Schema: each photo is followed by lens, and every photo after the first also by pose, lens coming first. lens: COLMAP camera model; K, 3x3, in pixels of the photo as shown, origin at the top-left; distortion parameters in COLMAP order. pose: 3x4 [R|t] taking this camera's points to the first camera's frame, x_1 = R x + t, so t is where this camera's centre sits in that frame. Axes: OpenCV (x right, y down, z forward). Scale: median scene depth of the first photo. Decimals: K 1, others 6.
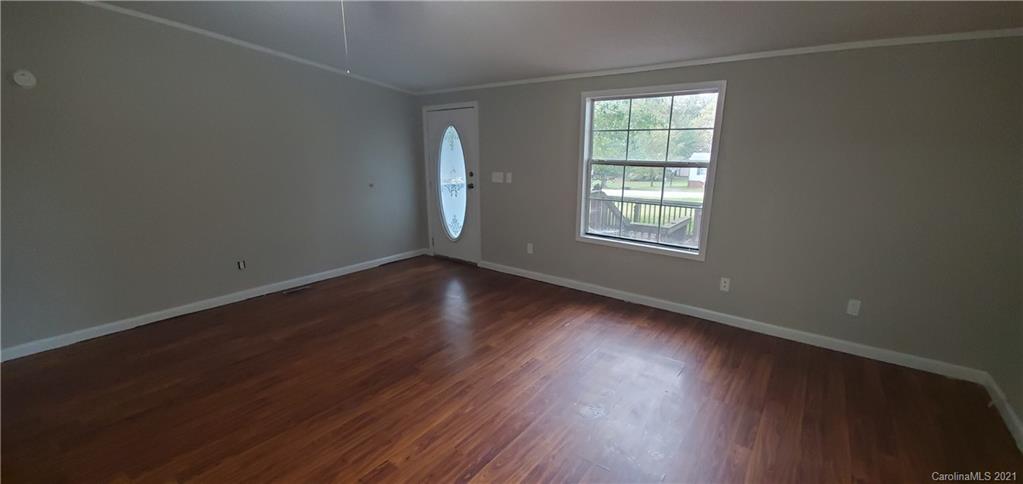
lens RADIAL K [[403.6, 0, 516.7], [0, 403.6, 247.5], [0, 0, 1]] dist [-0.000311, -0.006731]
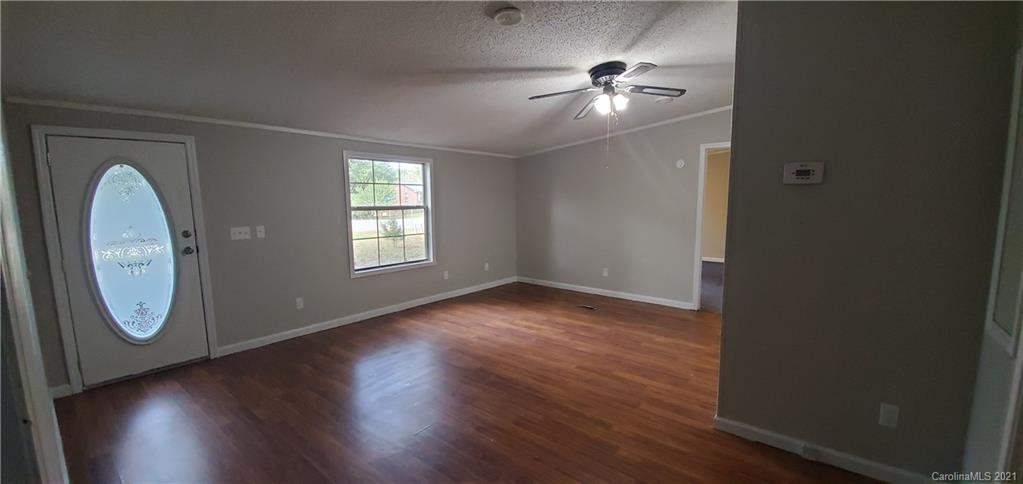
lens RADIAL K [[403.6, 0, 516.7], [0, 403.6, 247.5], [0, 0, 1]] dist [-0.000311, -0.006731]
pose [[0.038472, -0.129706, 0.990806, -0.893091], [0.238361, 0.964109, 0.116956, -0.115554], [-0.970414, 0.231670, 0.068008, 0.437930]]
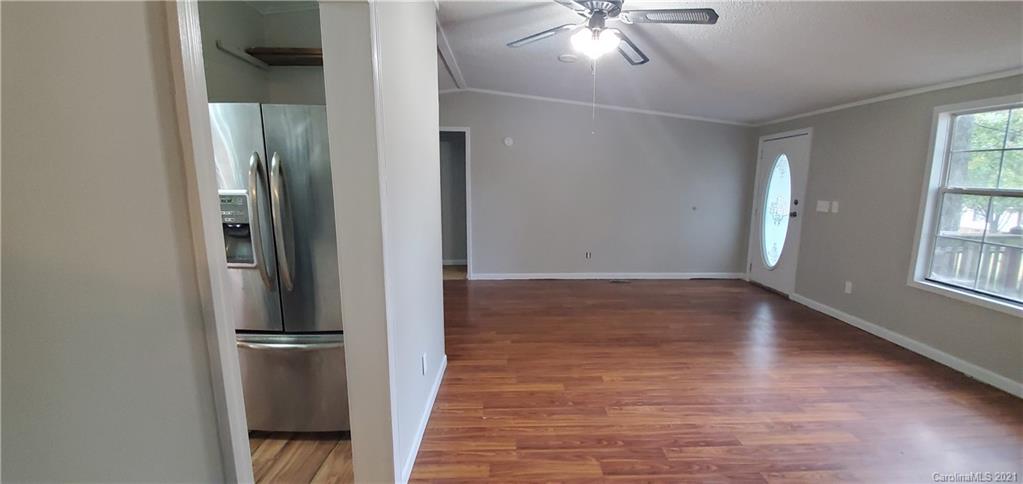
lens RADIAL K [[403.6, 0, 516.7], [0, 403.6, 247.5], [0, 0, 1]] dist [-0.000311, -0.006731]
pose [[0.617289, 0.123853, -0.776926, 0.266709], [-0.180405, 0.983500, 0.013447, 0.037028], [0.765773, 0.131861, 0.629448, -0.119332]]
